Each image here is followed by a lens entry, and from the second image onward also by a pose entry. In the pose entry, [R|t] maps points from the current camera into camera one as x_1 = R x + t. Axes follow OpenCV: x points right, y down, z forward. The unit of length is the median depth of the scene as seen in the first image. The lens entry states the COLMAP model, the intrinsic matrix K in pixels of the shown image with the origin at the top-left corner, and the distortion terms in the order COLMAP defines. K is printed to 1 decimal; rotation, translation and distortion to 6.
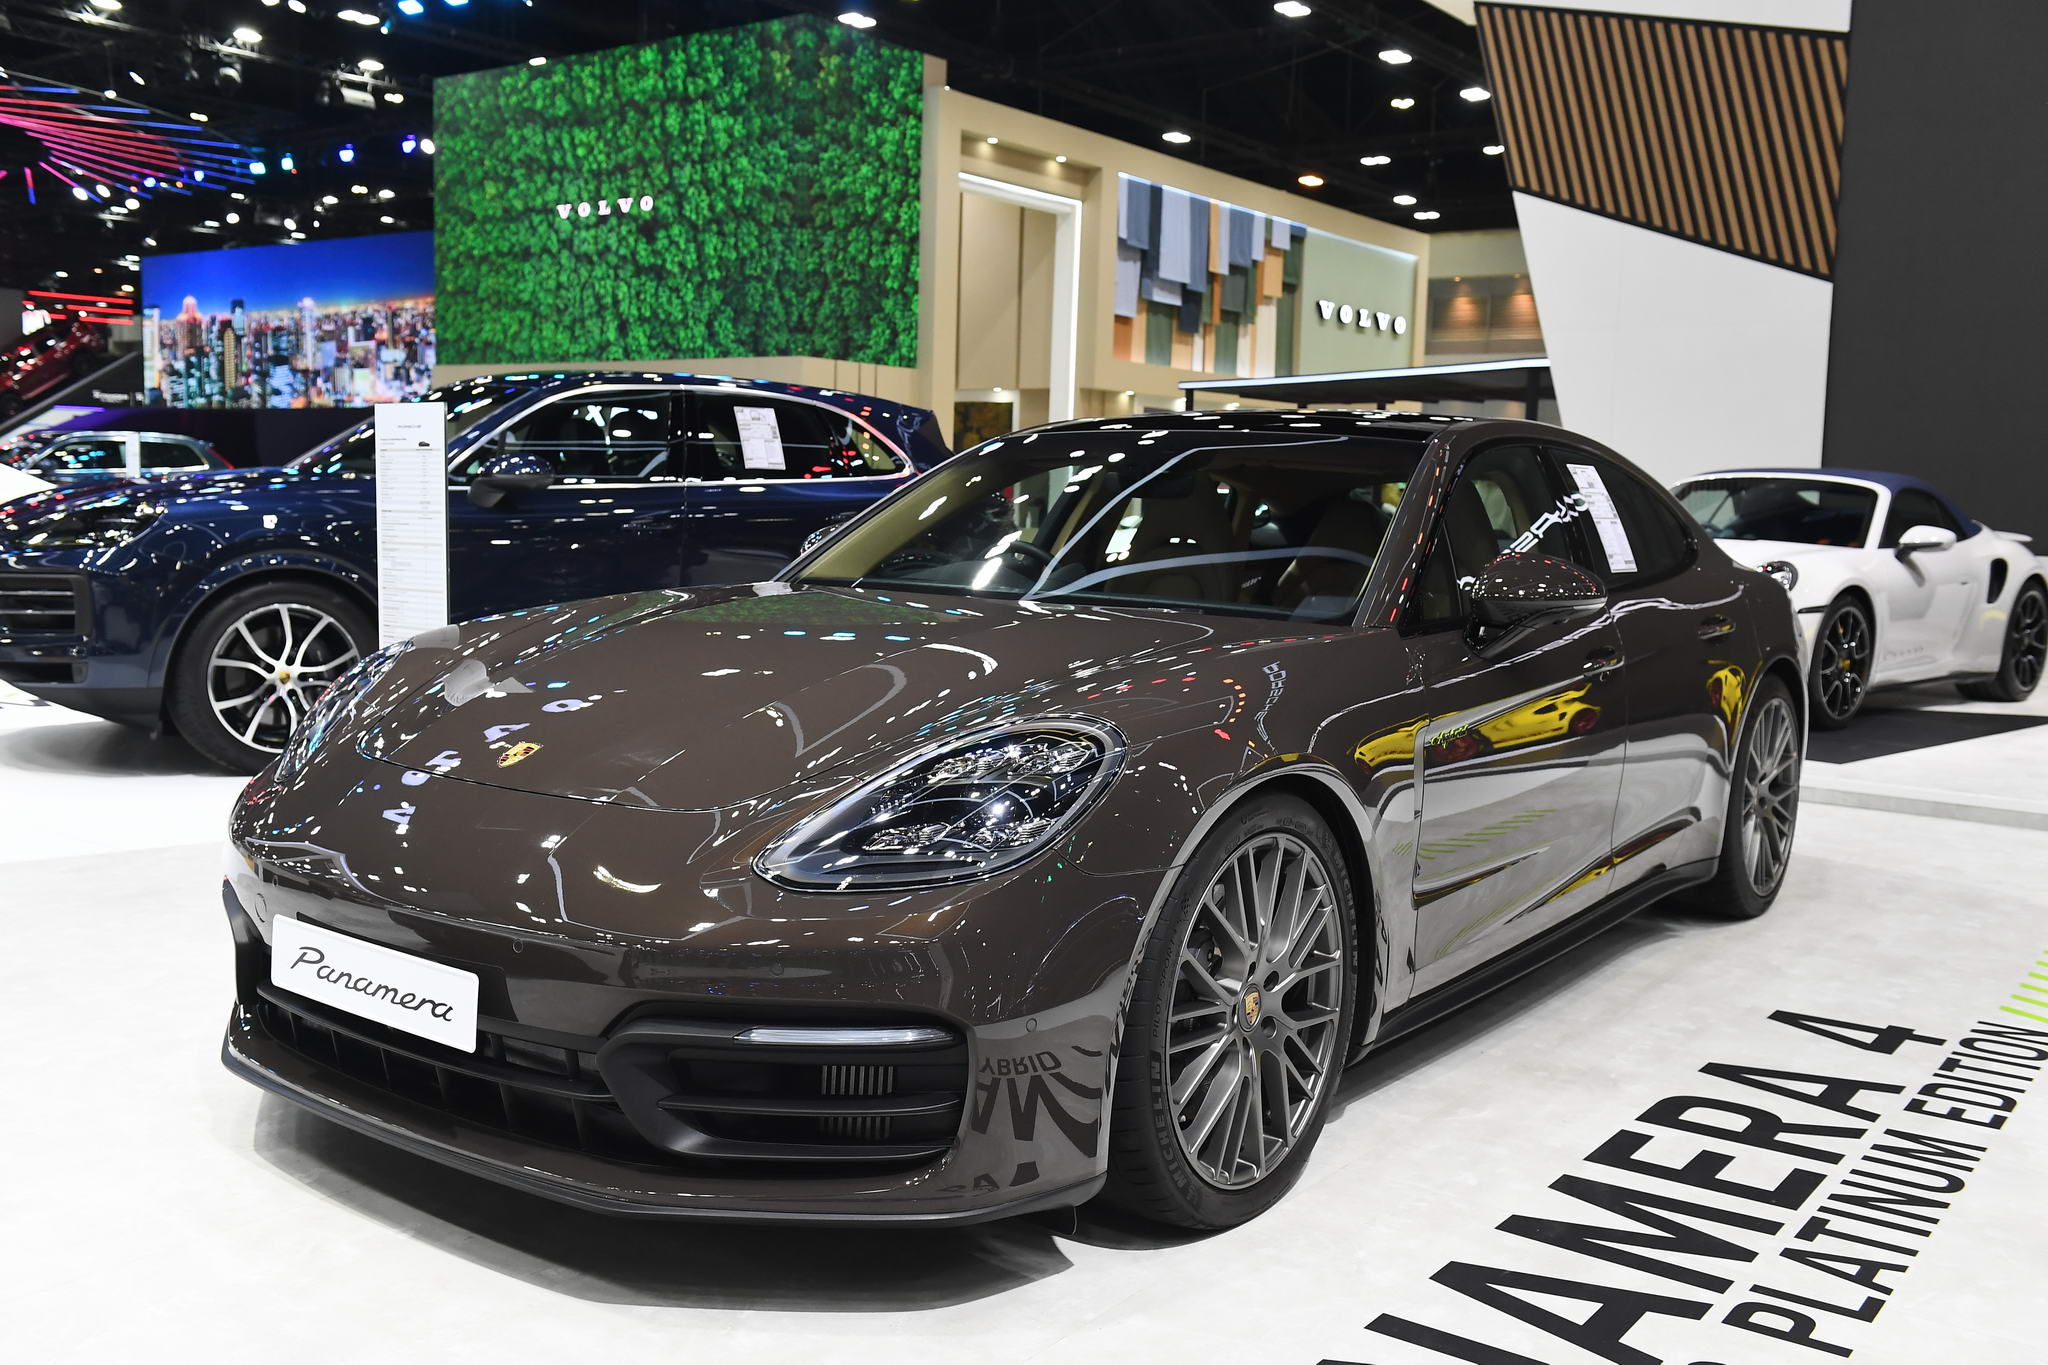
lens RADIAL K [[1886.8, 0, 1024.8], [0, 1886.8, 691.5], [0, 0, 1]] dist [0.019781, 0.000000]
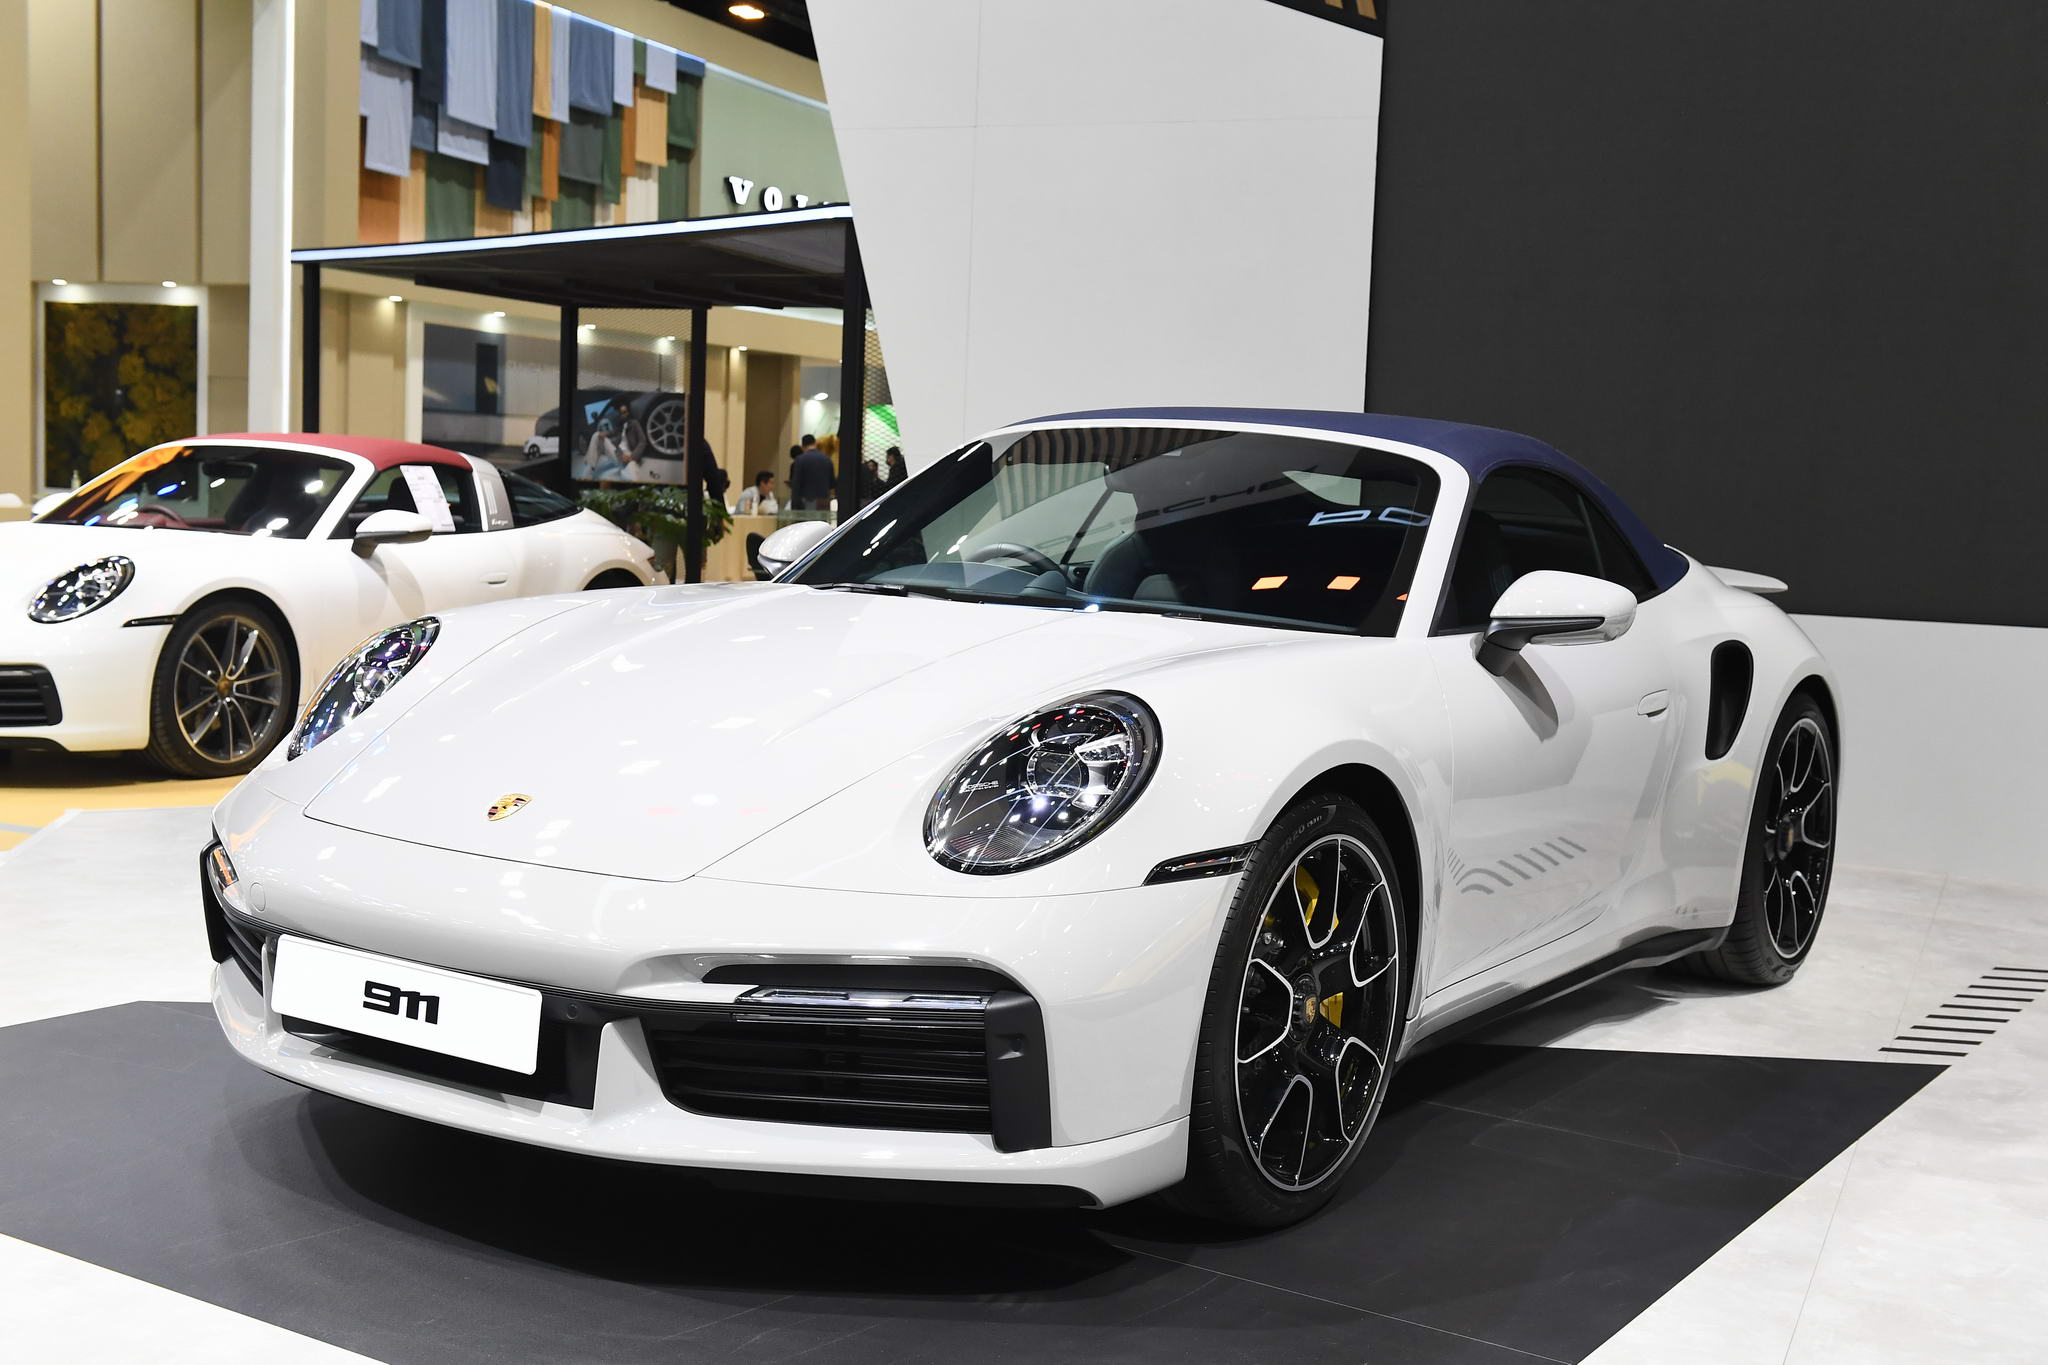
lens RADIAL K [[2300.5, 0, 1023.4], [0, 2300.5, 699.0], [0, 0, 1]] dist [0.102402, 0.000000]
pose [[0.978189, -0.005836, 0.207633, 0.108906], [0.006721, 0.999971, -0.003558, -0.023682], [-0.207606, 0.004876, 0.978200, 0.226426]]
